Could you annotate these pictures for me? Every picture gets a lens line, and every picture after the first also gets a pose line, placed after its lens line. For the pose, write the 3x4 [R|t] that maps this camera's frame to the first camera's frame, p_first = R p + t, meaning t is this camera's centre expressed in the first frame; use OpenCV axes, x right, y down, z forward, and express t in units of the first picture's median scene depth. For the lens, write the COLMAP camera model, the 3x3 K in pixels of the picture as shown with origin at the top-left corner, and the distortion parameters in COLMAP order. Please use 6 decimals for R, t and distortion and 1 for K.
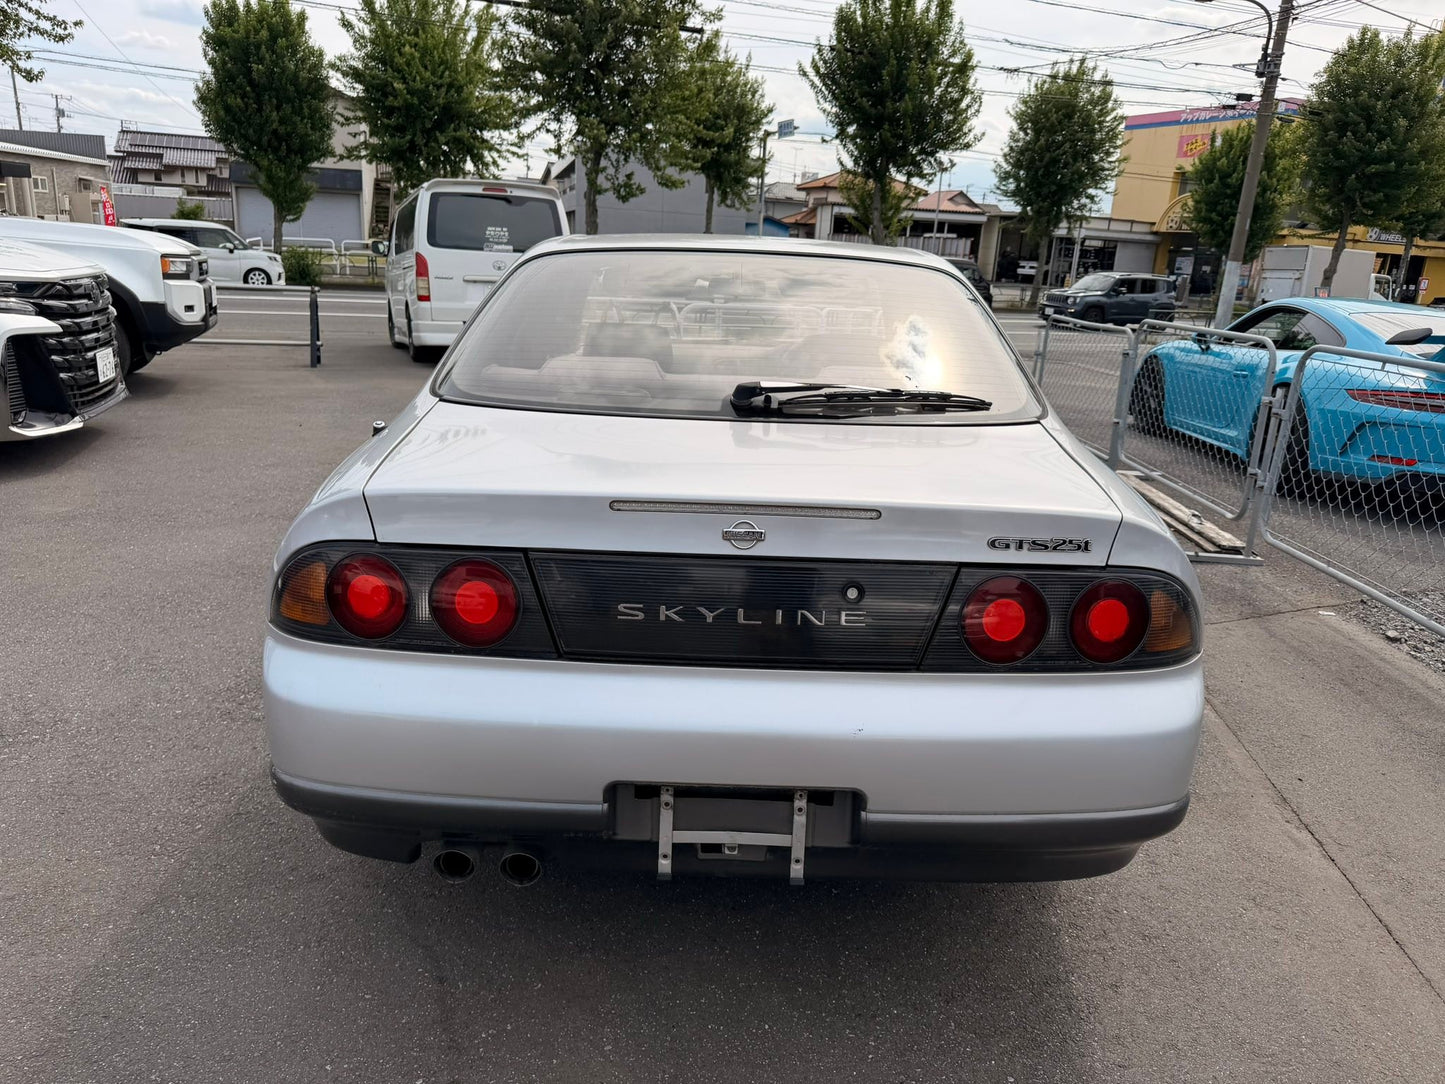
lens RADIAL K [[1018.0, 0, 730.8], [0, 1018.0, 544.3], [0, 0, 1]] dist [0.008277, -0.007764]
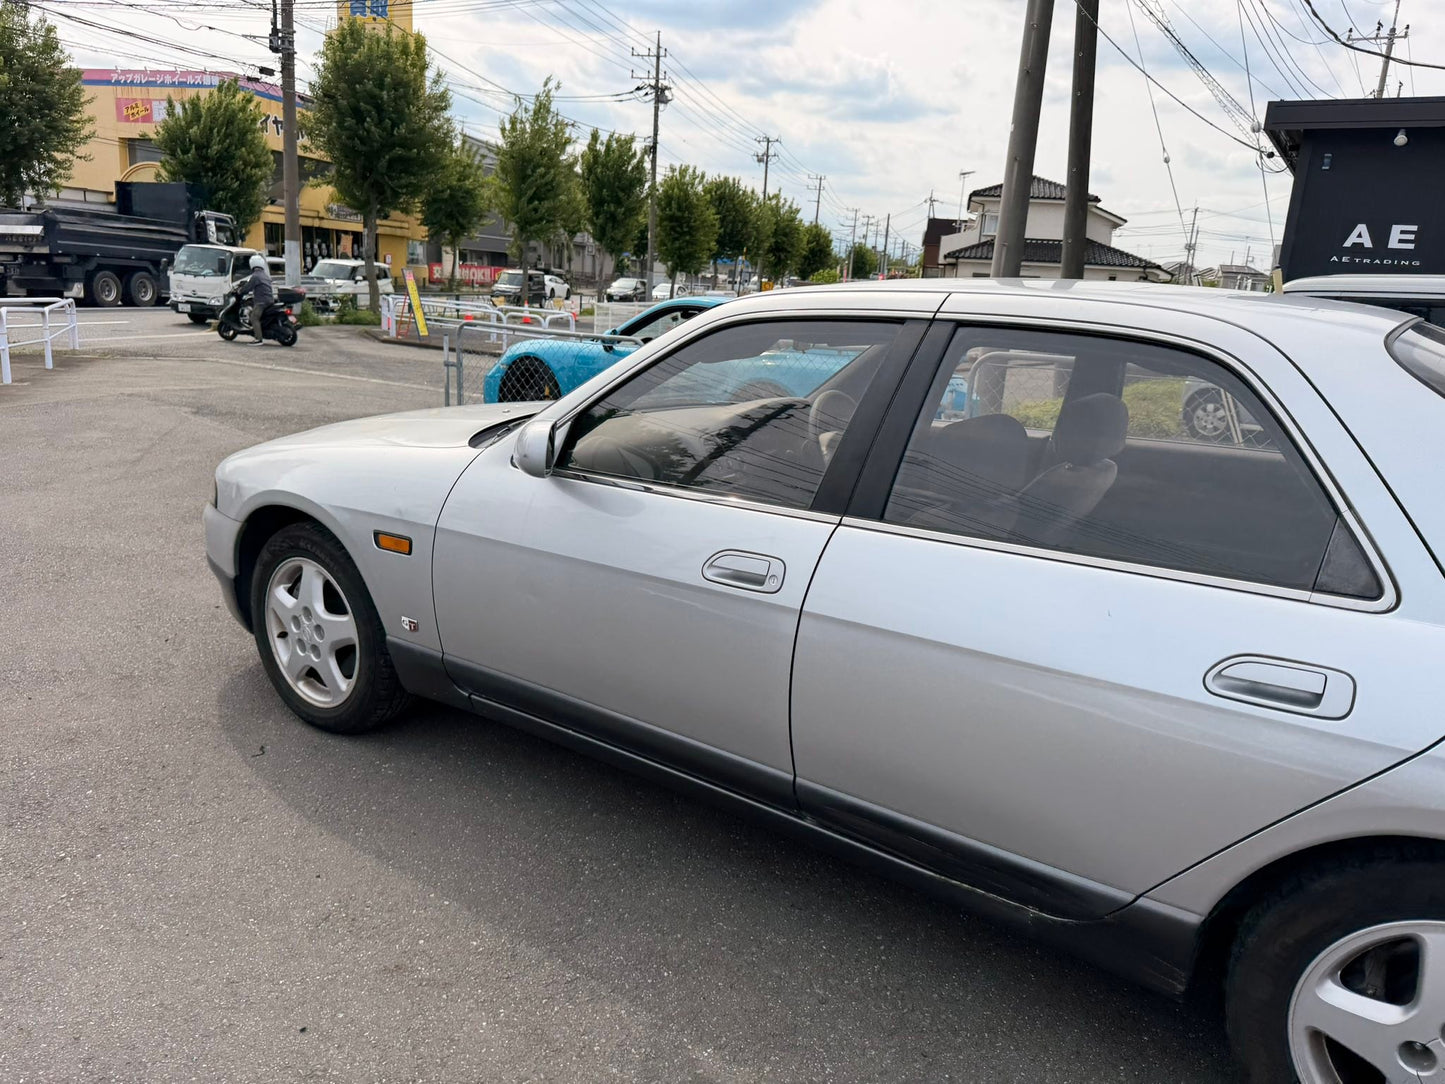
lens RADIAL K [[1029.3, 0, 720.3], [0, 1029.3, 541.6], [0, 0, 1]] dist [0.009889, -0.023854]
pose [[0.592092, -0.218139, 0.775785, -0.082561], [0.202103, 0.972097, 0.119090, -0.028976], [-0.780116, 0.086277, 0.619657, 0.084280]]
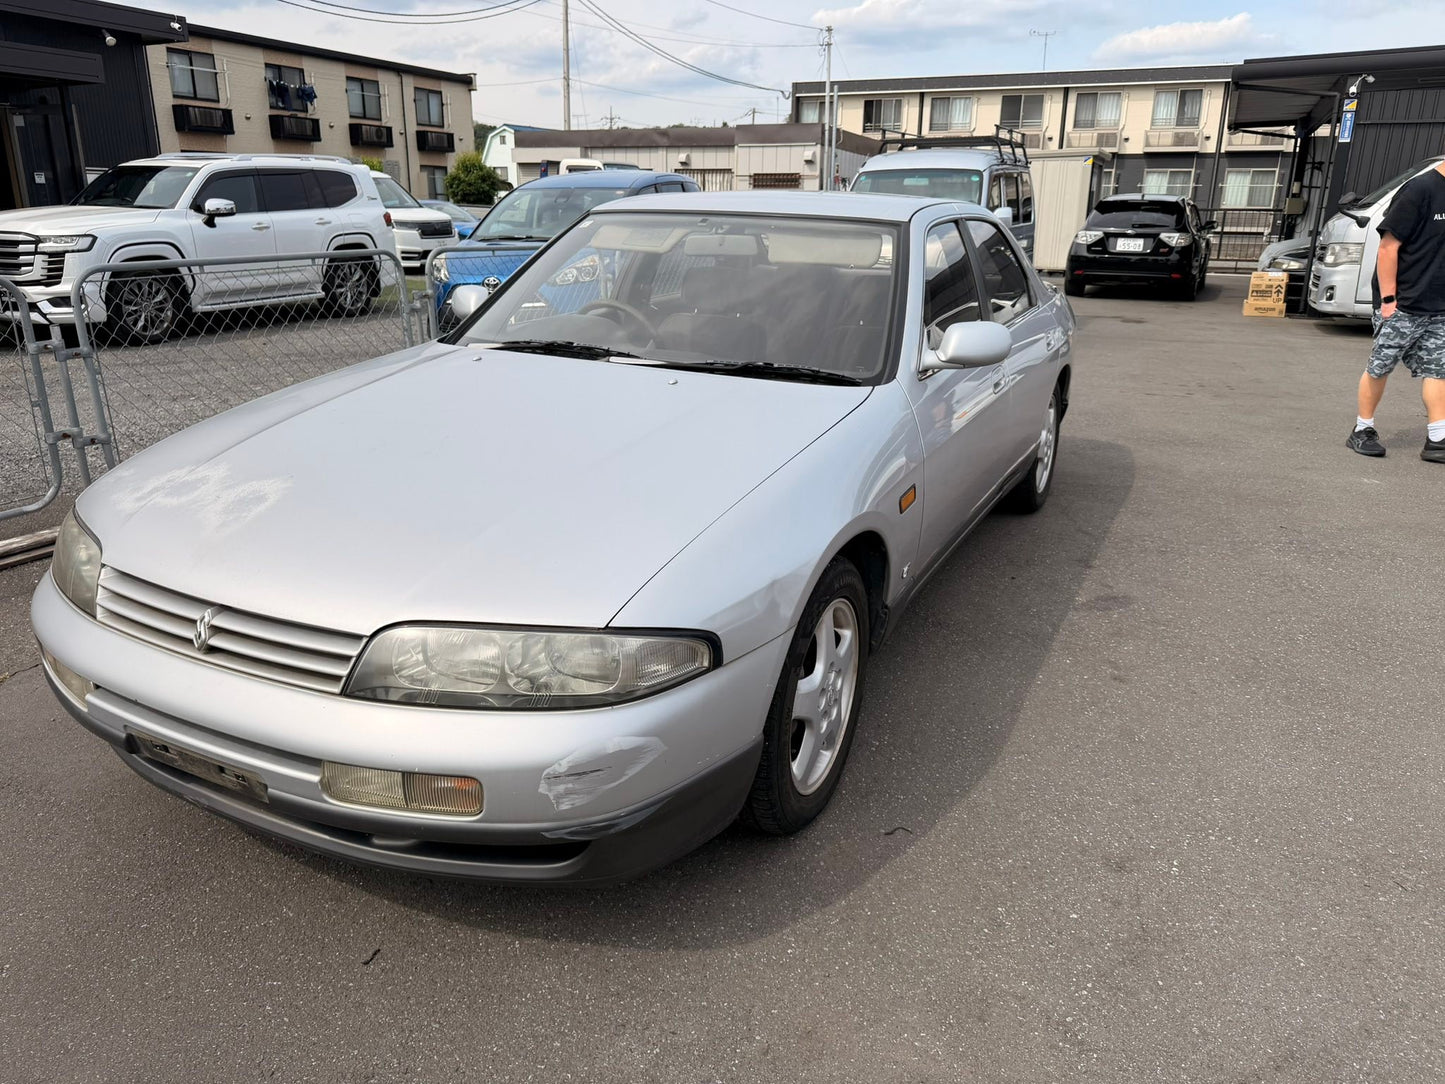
lens RADIAL K [[1039.5, 0, 721.7], [0, 1039.5, 547.1], [0, 0, 1]] dist [-0.001391, -0.009395]
pose [[-0.892368, -0.194227, 0.407376, -0.052441], [0.072906, 0.828760, 0.554835, -0.069843], [-0.445381, 0.524817, -0.725399, 0.234607]]
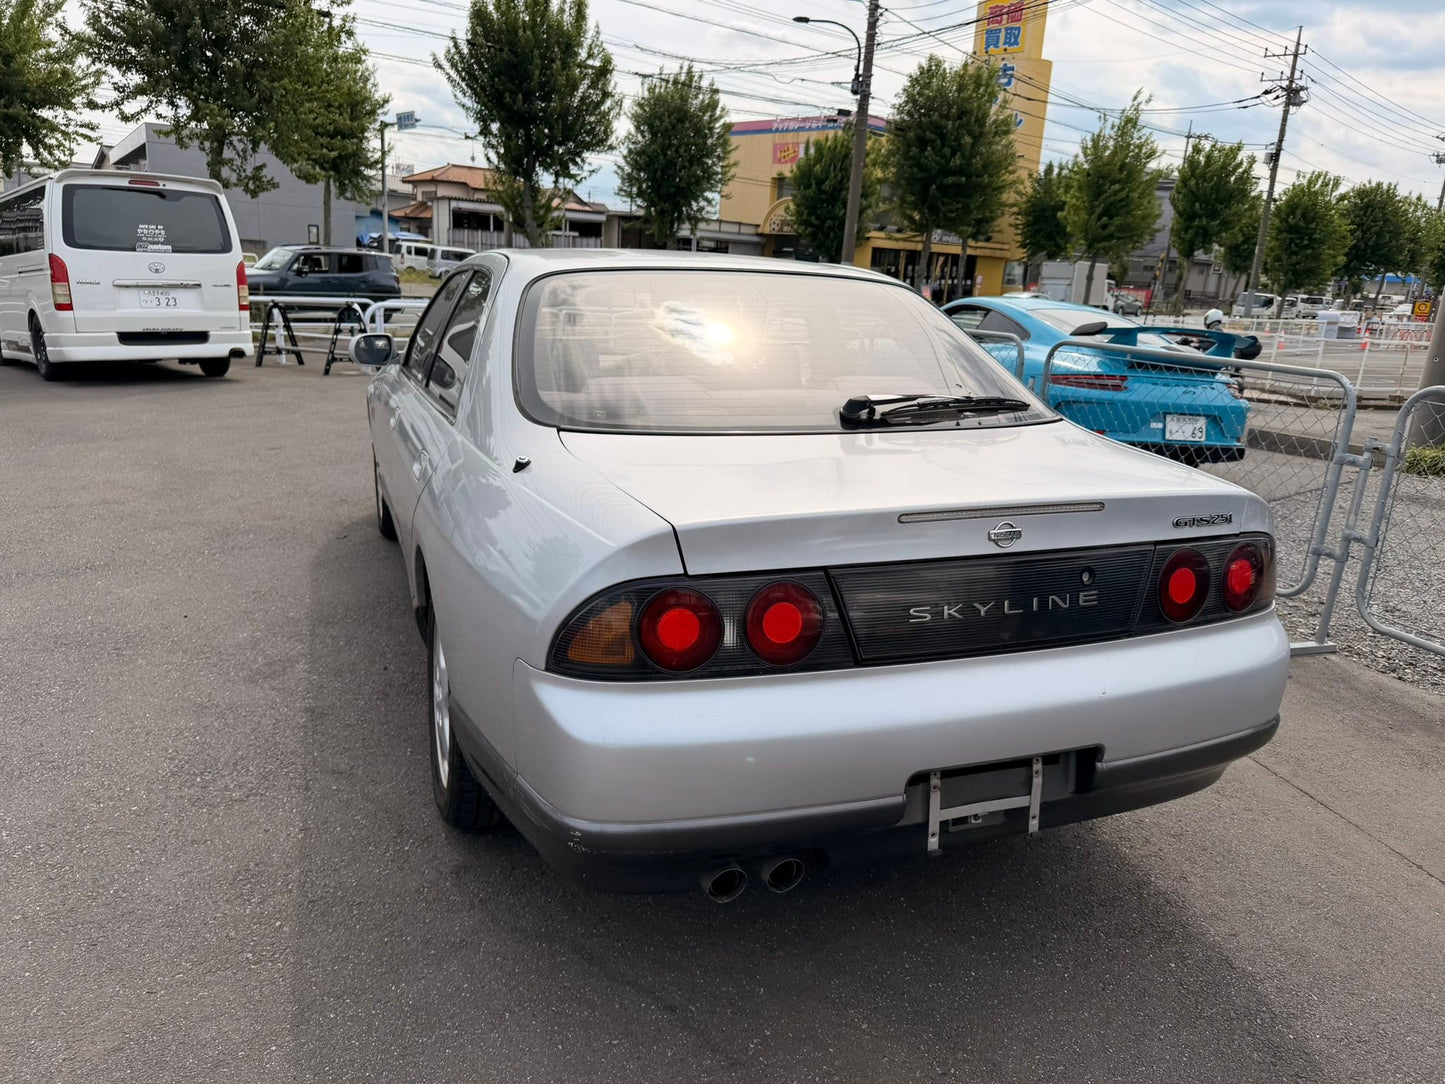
lens RADIAL K [[1018.8, 0, 722.3], [0, 1018.8, 543.4], [0, 0, 1]] dist [0.028462, -0.039973]
pose [[0.936947, -0.094030, 0.336583, -0.034272], [0.093590, 0.995456, 0.017570, -0.002526], [-0.336706, 0.015038, 0.941490, 0.002243]]
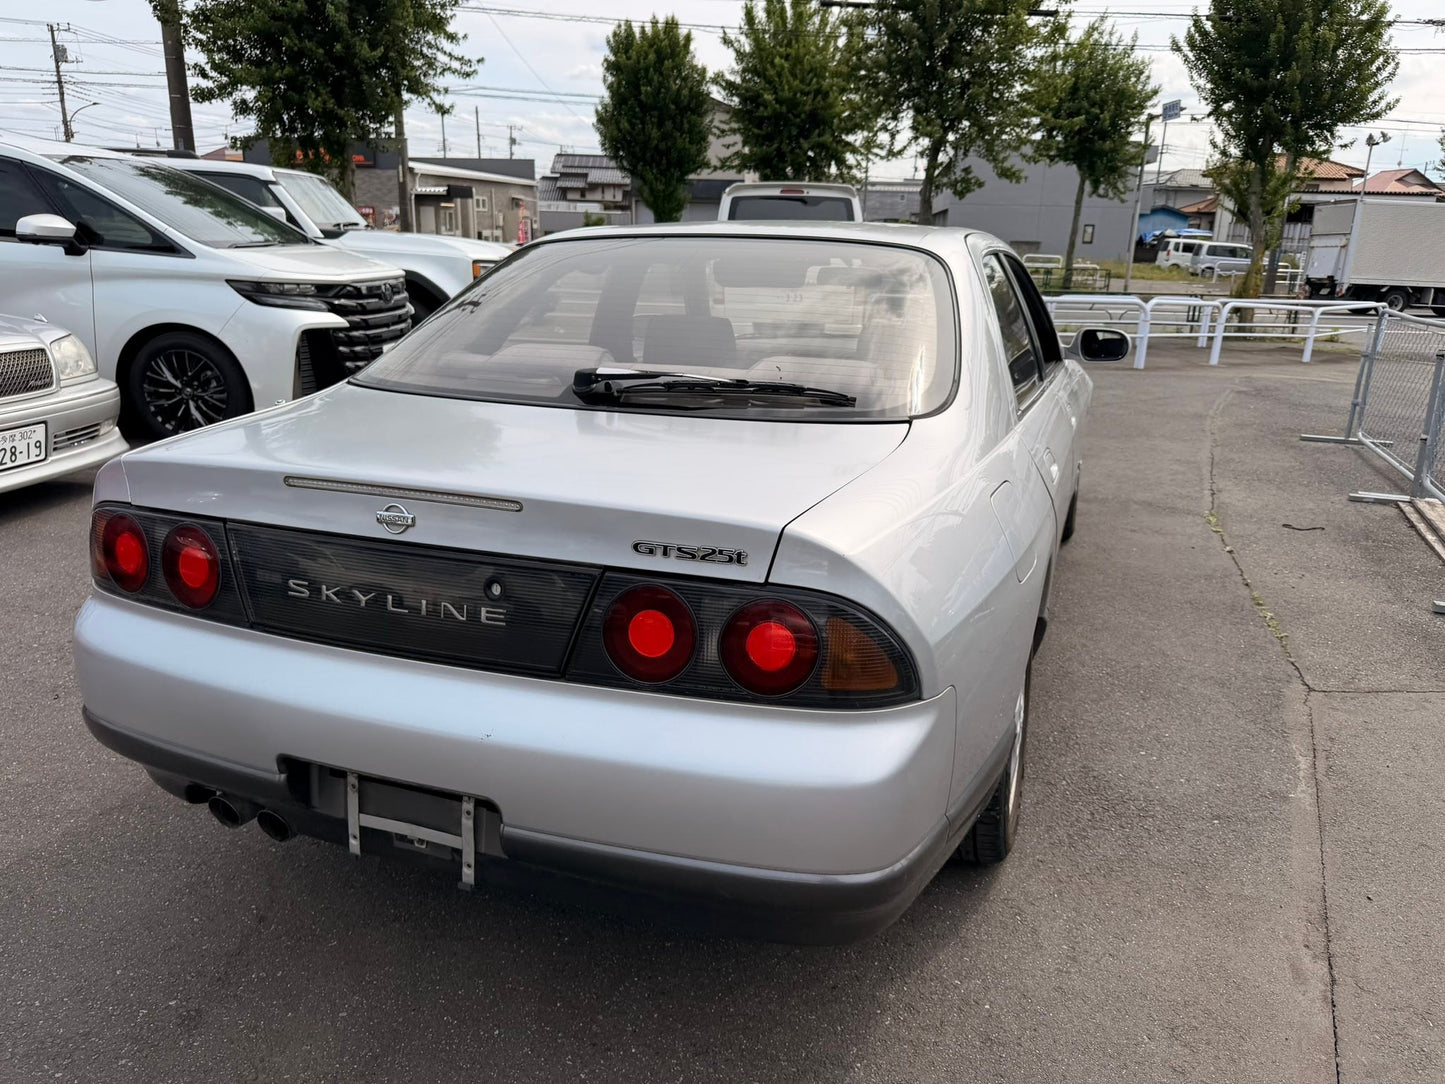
lens RADIAL K [[1017.4, 0, 744.8], [0, 1017.4, 541.5], [0, 0, 1]] dist [0.041858, -0.047948]
pose [[0.940286, 0.071024, -0.332894, 0.033806], [-0.072453, 0.997339, 0.008136, -0.001049], [0.332586, 0.016469, 0.942929, 0.009877]]
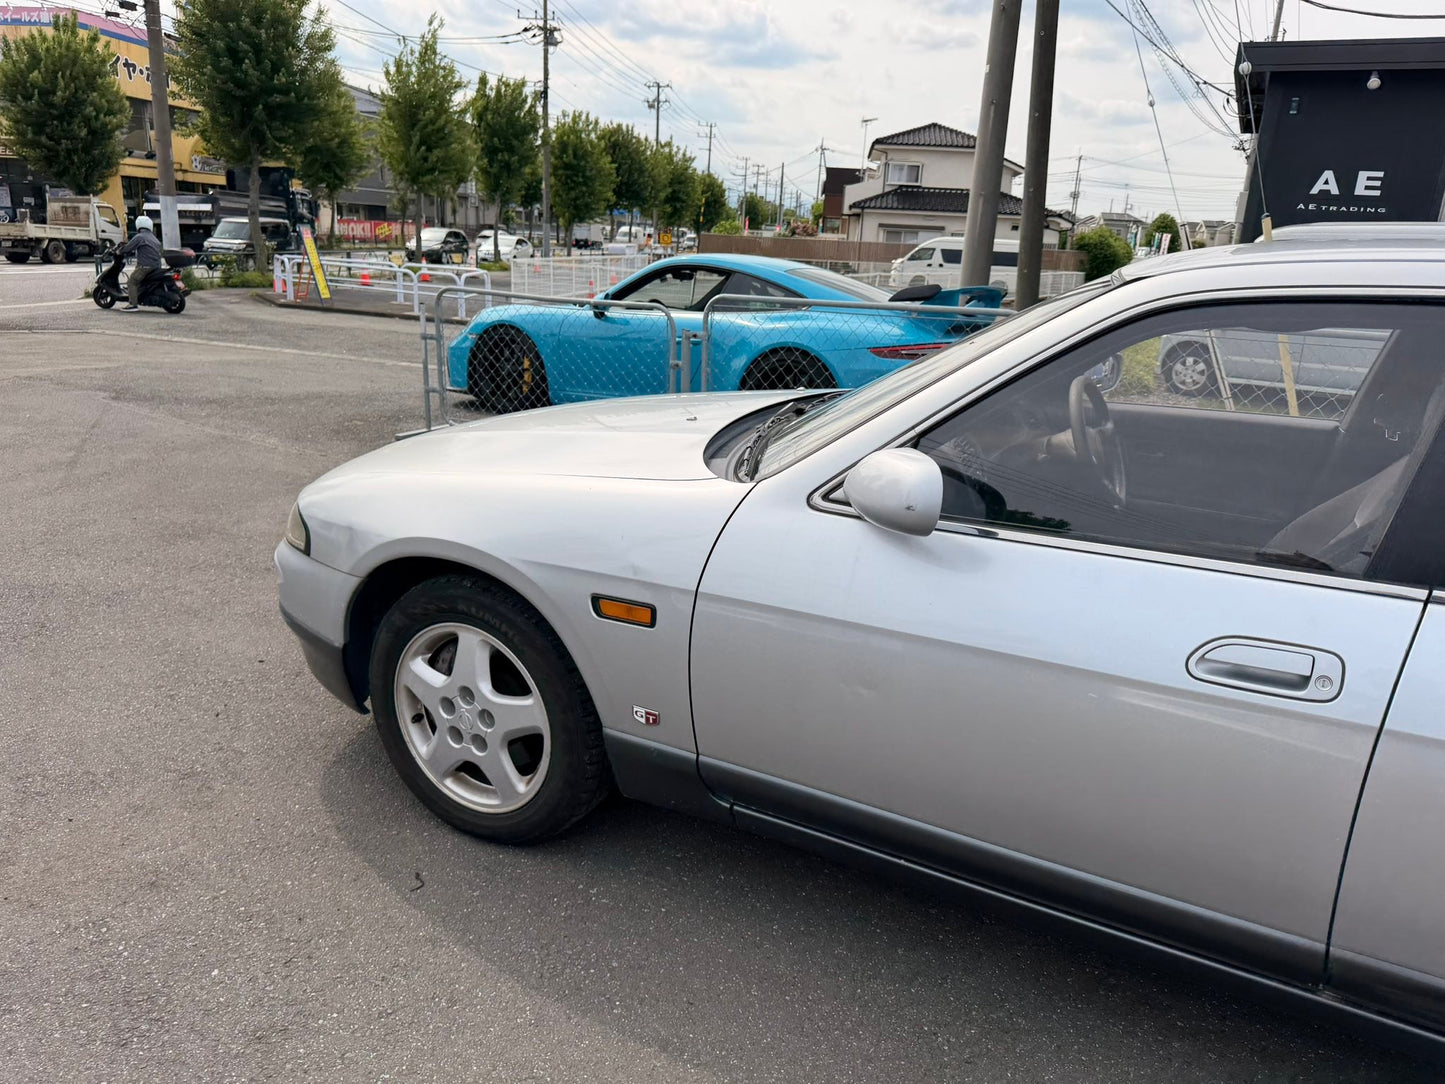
lens RADIAL K [[1039.5, 0, 721.7], [0, 1039.5, 547.1], [0, 0, 1]] dist [-0.001391, -0.009395]
pose [[0.501523, -0.276077, 0.819912, -0.080499], [0.224378, 0.956796, 0.184921, -0.038859], [-0.835541, 0.091228, 0.541801, 0.120339]]
